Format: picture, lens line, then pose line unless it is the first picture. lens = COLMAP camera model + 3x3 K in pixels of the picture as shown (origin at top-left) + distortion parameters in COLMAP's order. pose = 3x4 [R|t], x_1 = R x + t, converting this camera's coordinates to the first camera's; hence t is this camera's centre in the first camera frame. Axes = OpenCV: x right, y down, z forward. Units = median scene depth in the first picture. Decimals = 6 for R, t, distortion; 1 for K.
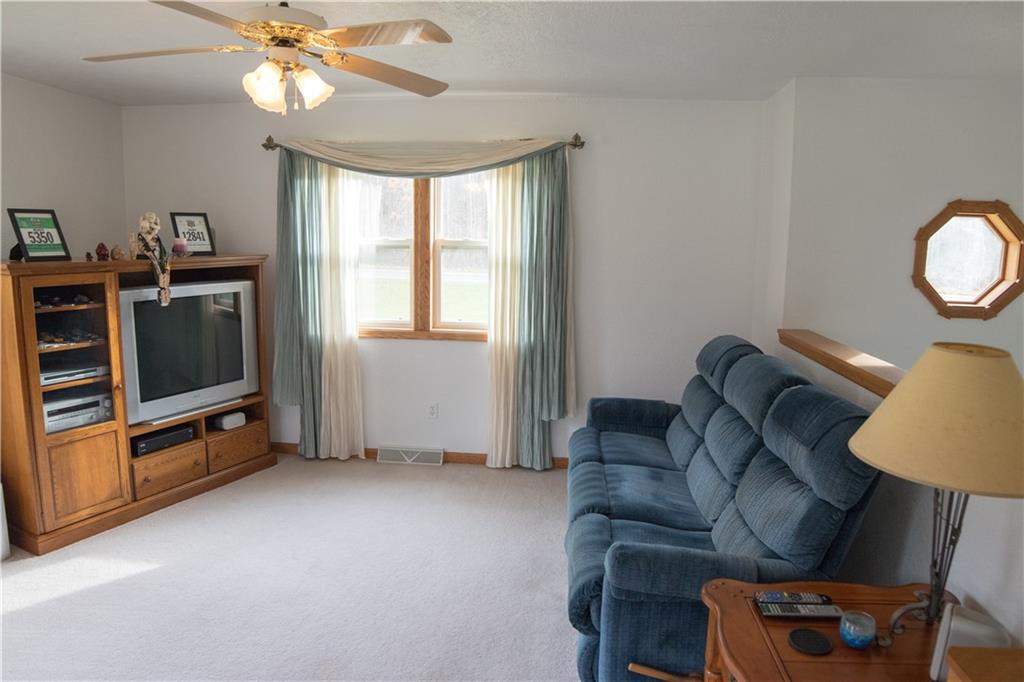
lens RADIAL K [[676.7, 0, 512.0], [0, 676.7, 341.0], [0, 0, 1]] dist [-0.125974, 0.062143]
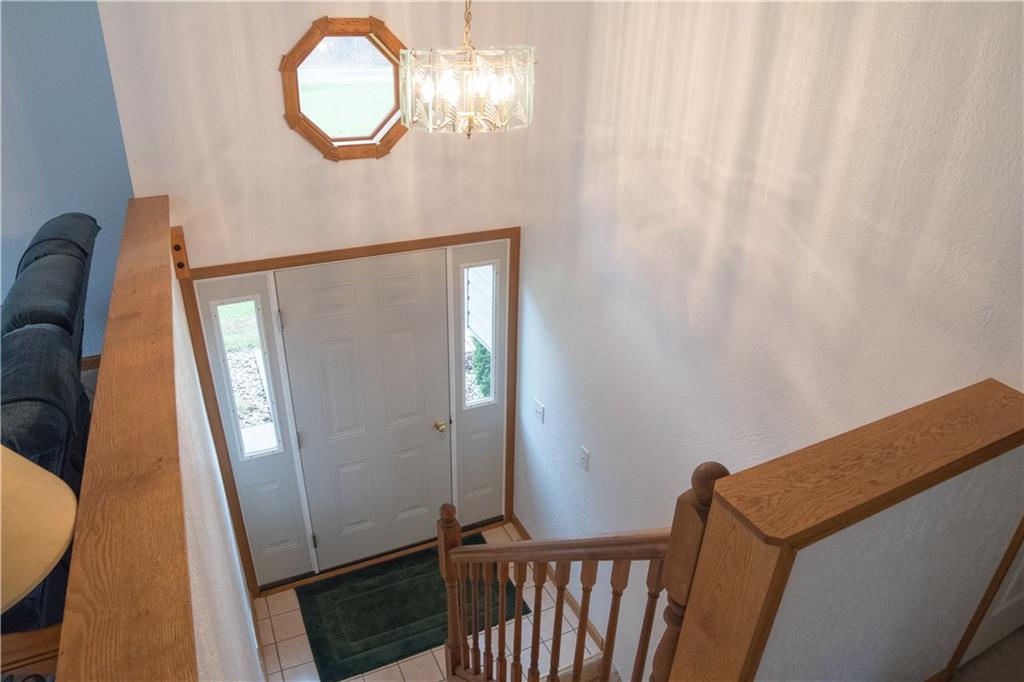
lens RADIAL K [[676.7, 0, 512.0], [0, 676.7, 341.0], [0, 0, 1]] dist [-0.125974, 0.062143]
pose [[0.863534, -0.222335, 0.452633, 0.353425], [0.071647, 0.942549, 0.326295, -0.069250], [-0.499175, -0.249338, 0.829852, 0.065417]]
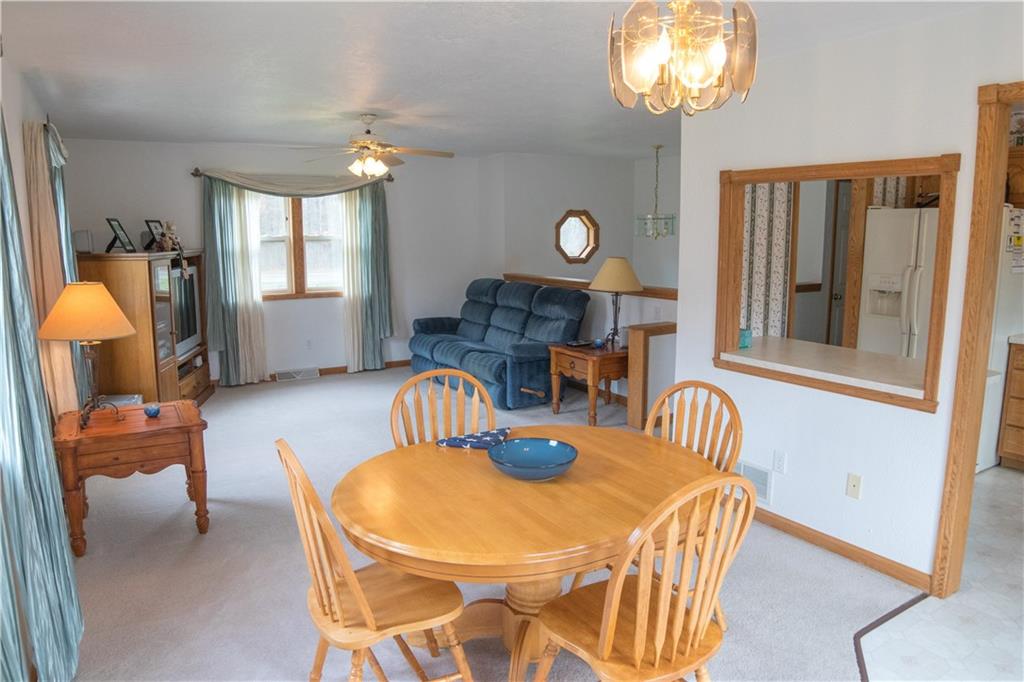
lens RADIAL K [[665.1, 0, 540.4], [0, 665.1, 339.0], [0, 0, 1]] dist [-0.131434, 0.065939]
pose [[0.776719, -0.114810, 0.619295, -0.694379], [0.108033, 0.992959, 0.048588, 0.082125], [-0.620513, 0.029165, 0.783654, -0.579364]]
